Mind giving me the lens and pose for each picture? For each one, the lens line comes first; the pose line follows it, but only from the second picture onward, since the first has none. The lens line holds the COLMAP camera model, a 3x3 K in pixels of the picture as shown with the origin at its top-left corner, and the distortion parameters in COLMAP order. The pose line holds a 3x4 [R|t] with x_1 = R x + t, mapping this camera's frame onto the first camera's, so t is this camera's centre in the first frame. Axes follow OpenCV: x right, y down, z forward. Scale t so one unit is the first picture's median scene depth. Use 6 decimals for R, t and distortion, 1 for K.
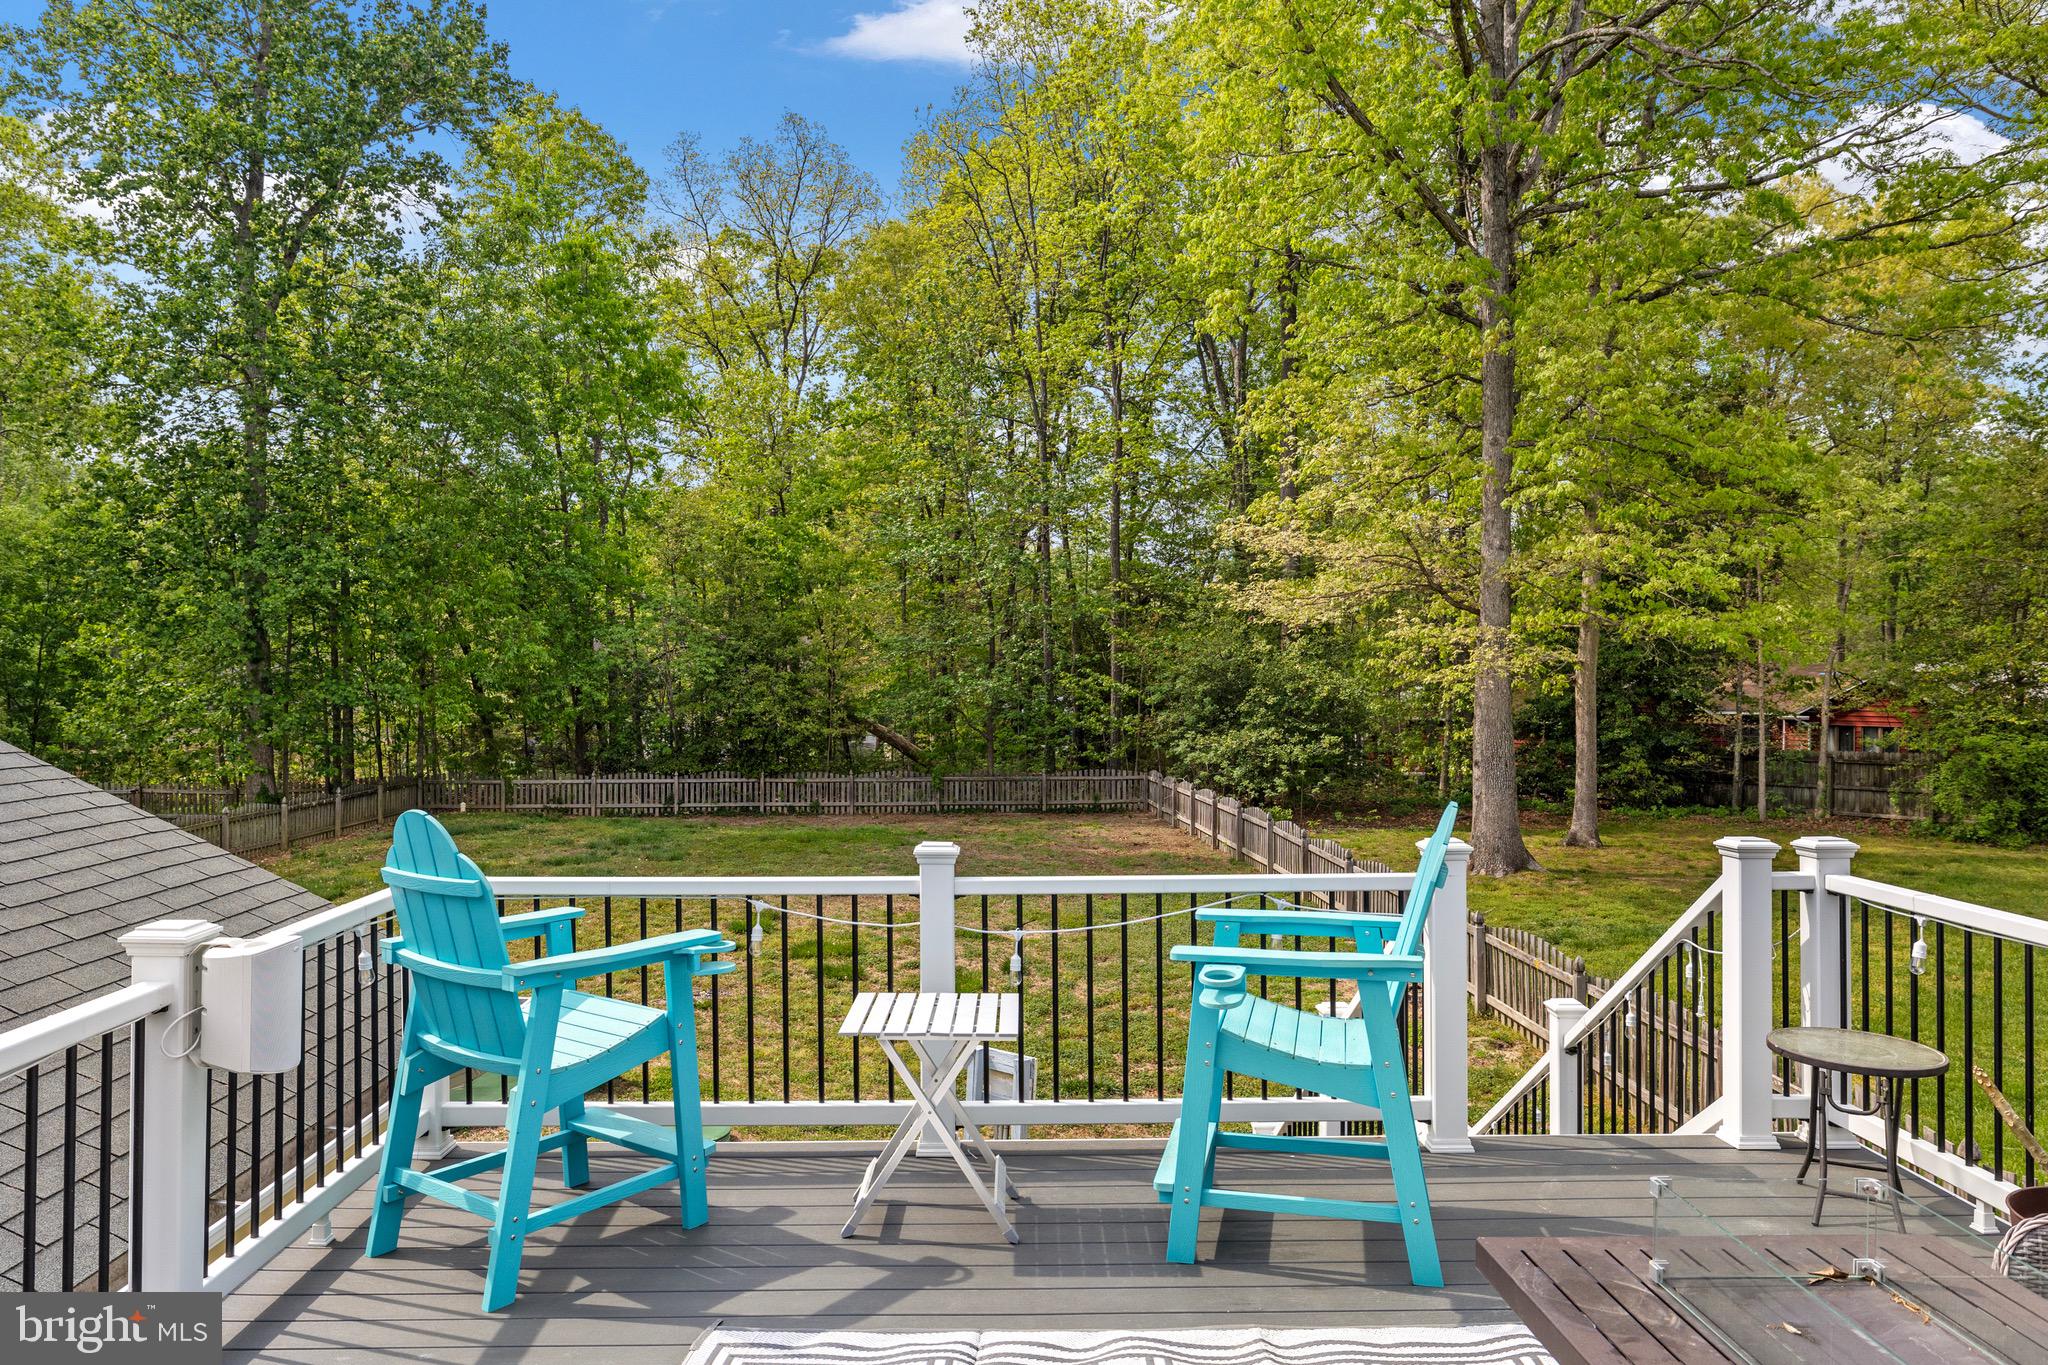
lens RADIAL K [[1386.5, 0, 1013.2], [0, 1386.5, 687.7], [0, 0, 1]] dist [0.003505, -0.004603]
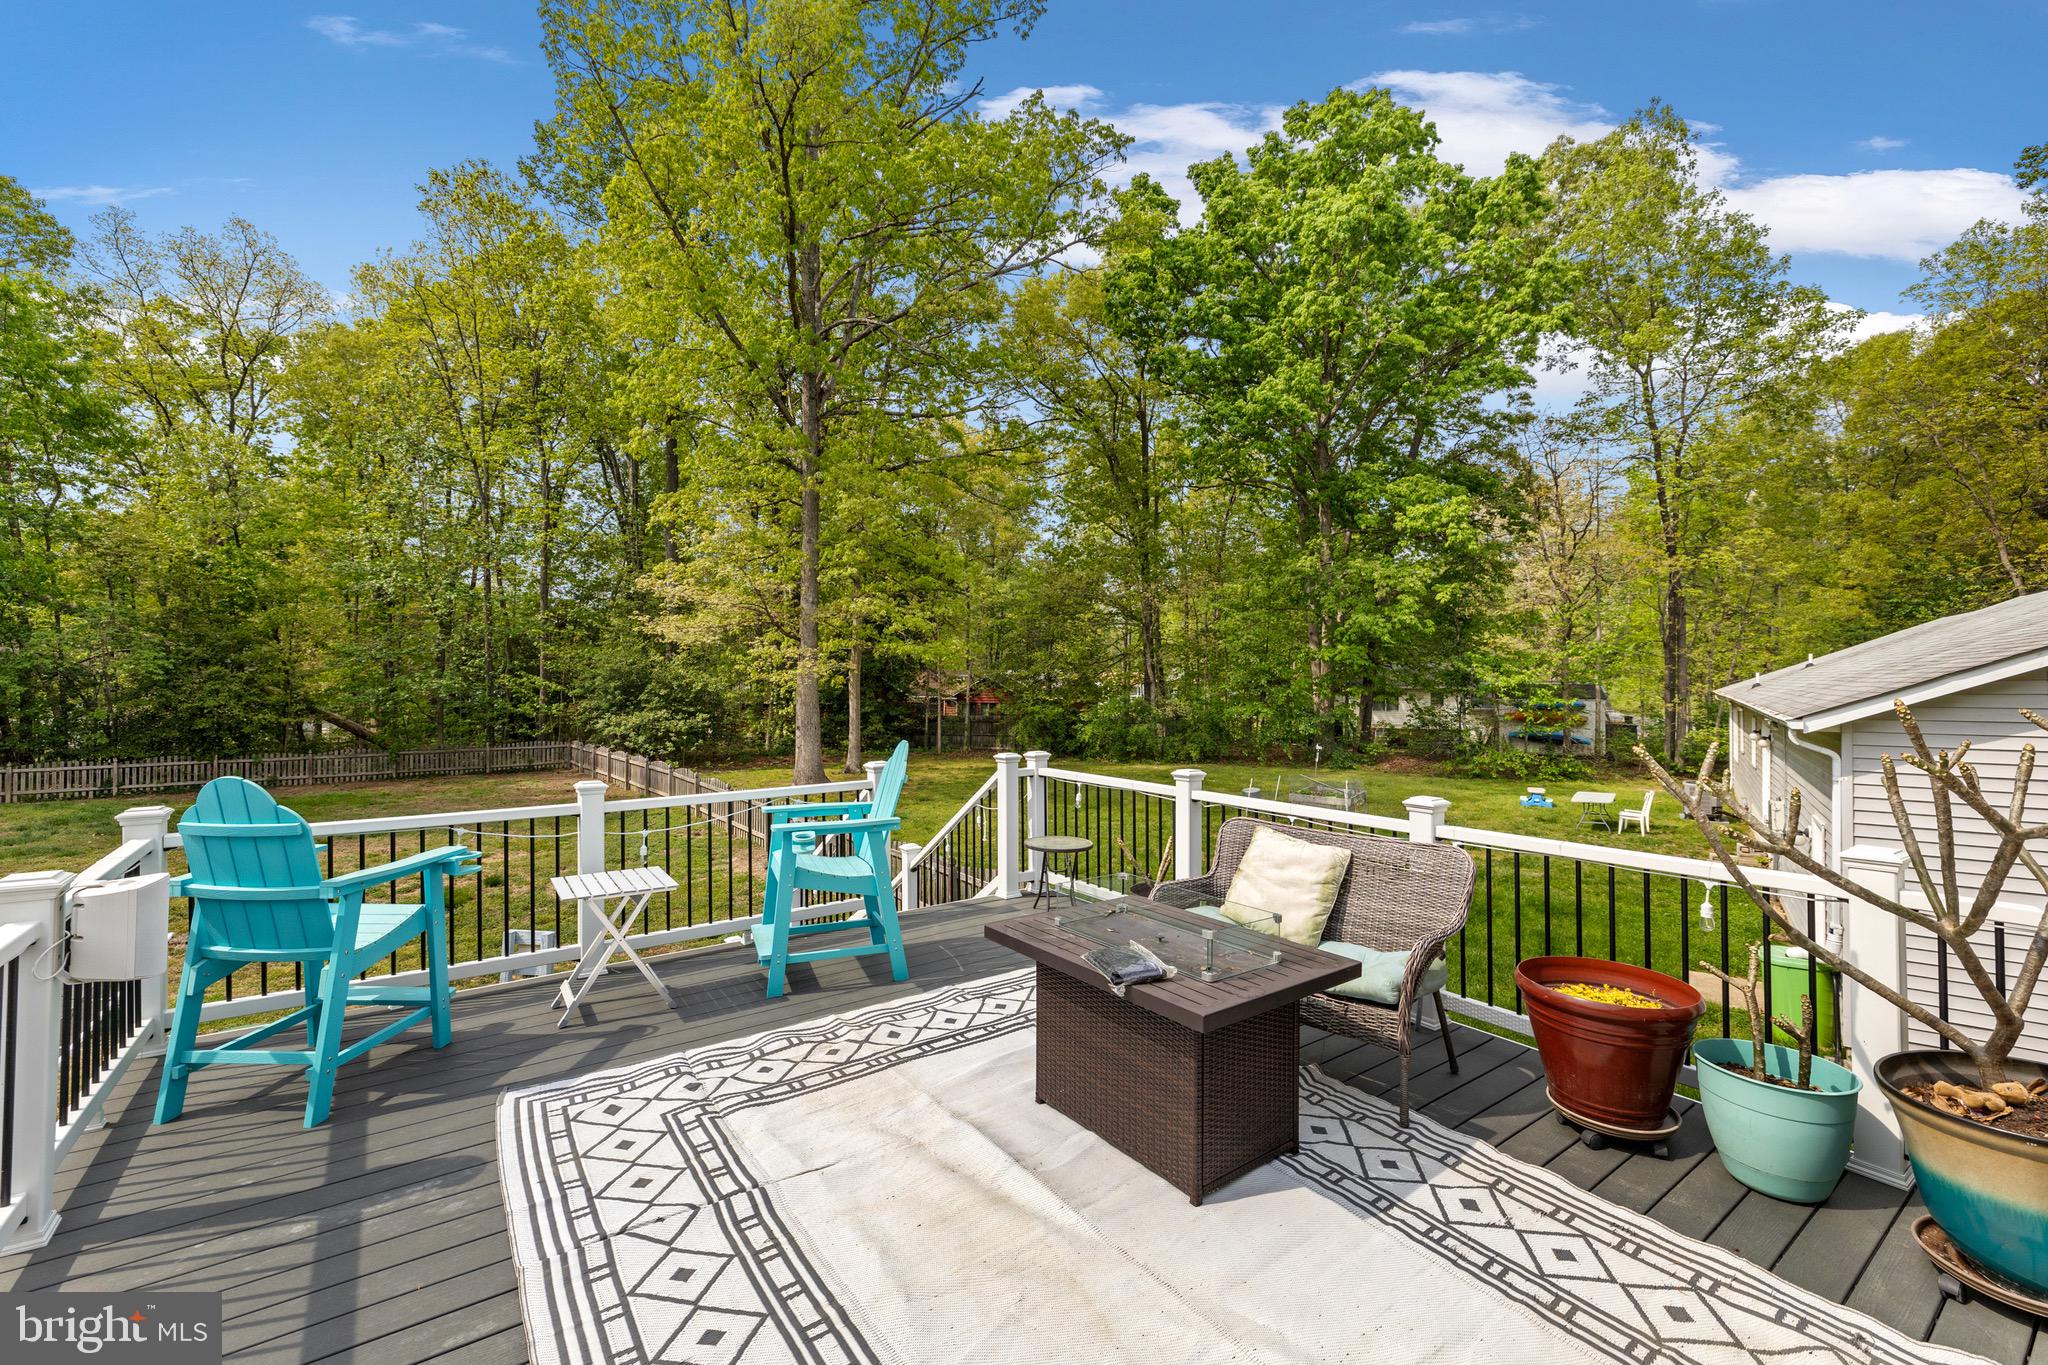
lens RADIAL K [[850.9, 0, 1013.3], [0, 850.9, 674.2], [0, 0, 1]] dist [0.002662, -0.000531]
pose [[0.827129, 0.002714, 0.562006, -0.031040], [0.003542, 0.999943, -0.010043, -0.000109], [-0.562001, 0.010298, 0.827072, -0.014216]]
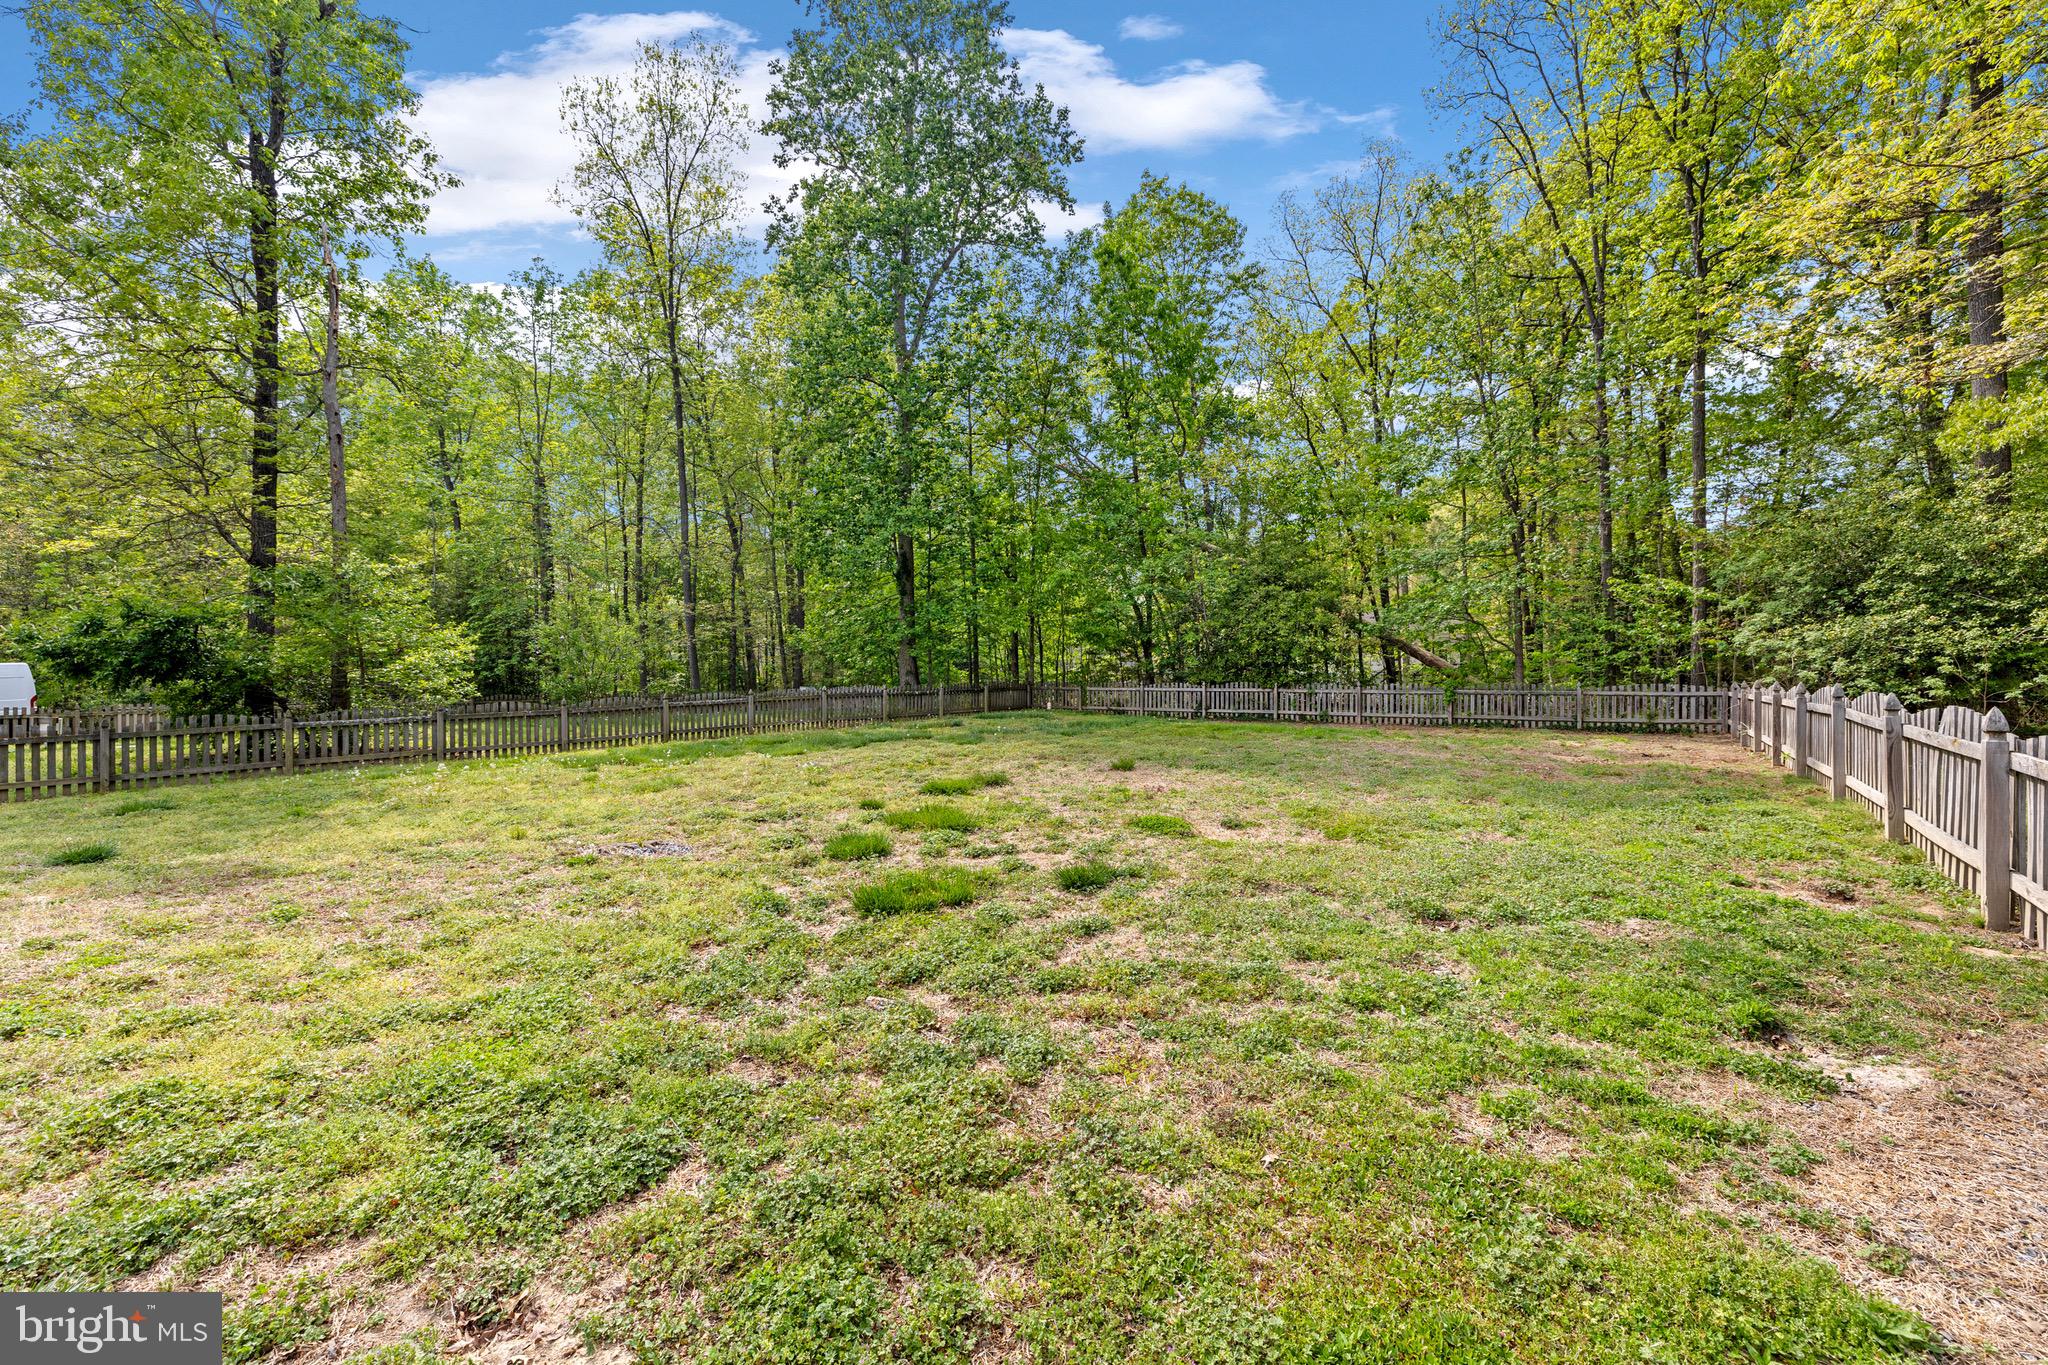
lens RADIAL K [[850.9, 0, 1026.5], [0, 850.9, 684.0], [0, 0, 1]] dist [0.002662, -0.000531]
pose [[0.773182, 0.005054, -0.634164, 0.132086], [-0.001091, 0.999977, 0.006639, 0.077430], [0.634183, -0.004442, 0.773170, 0.459936]]
